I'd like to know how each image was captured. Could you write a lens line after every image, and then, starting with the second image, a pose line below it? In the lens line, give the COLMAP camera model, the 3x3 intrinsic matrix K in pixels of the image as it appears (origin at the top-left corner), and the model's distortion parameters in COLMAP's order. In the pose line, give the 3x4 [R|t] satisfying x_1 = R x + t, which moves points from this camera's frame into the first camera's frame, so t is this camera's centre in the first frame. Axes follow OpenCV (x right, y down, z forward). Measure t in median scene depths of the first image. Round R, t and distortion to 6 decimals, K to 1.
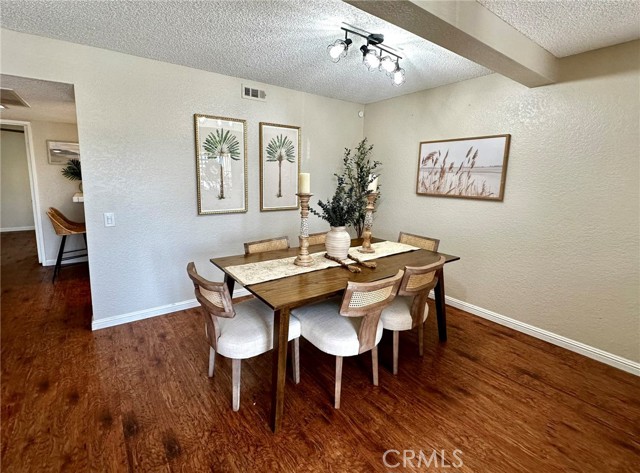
lens RADIAL K [[294.8, 0, 301.6], [0, 294.8, 217.1], [0, 0, 1]] dist [0.002815, -0.000013]
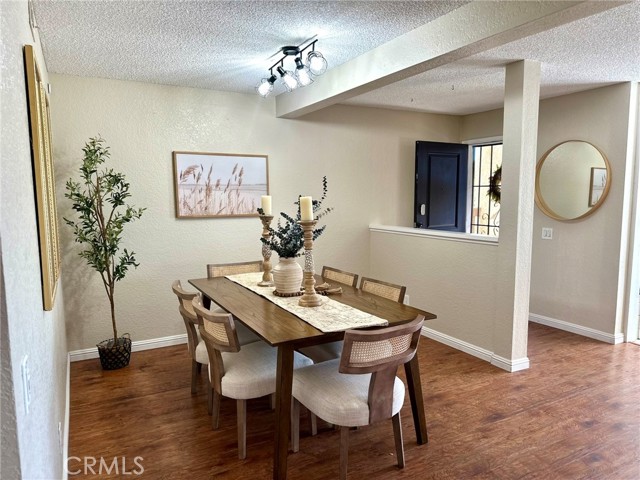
lens RADIAL K [[445.4, 0, 319.3], [0, 445.4, 242.7], [0, 0, 1]] dist [0.005853, 0.000453]
pose [[0.106558, -0.123033, 0.986665, -0.817097], [0.145209, 0.983602, 0.106969, -0.094533], [-0.983646, 0.131875, 0.122677, 0.553800]]
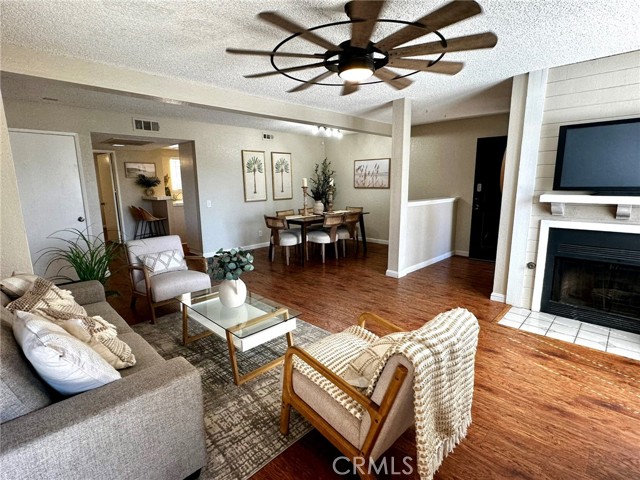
lens RADIAL K [[319.6, 0, 317.2], [0, 319.6, 242.3], [0, 0, 1]] dist [-0.006093, -0.000137]
pose [[0.981317, -0.066985, 0.180362, -0.266509], [0.057707, 0.996750, 0.056213, 0.158691], [-0.183541, -0.044755, 0.981993, -1.105626]]
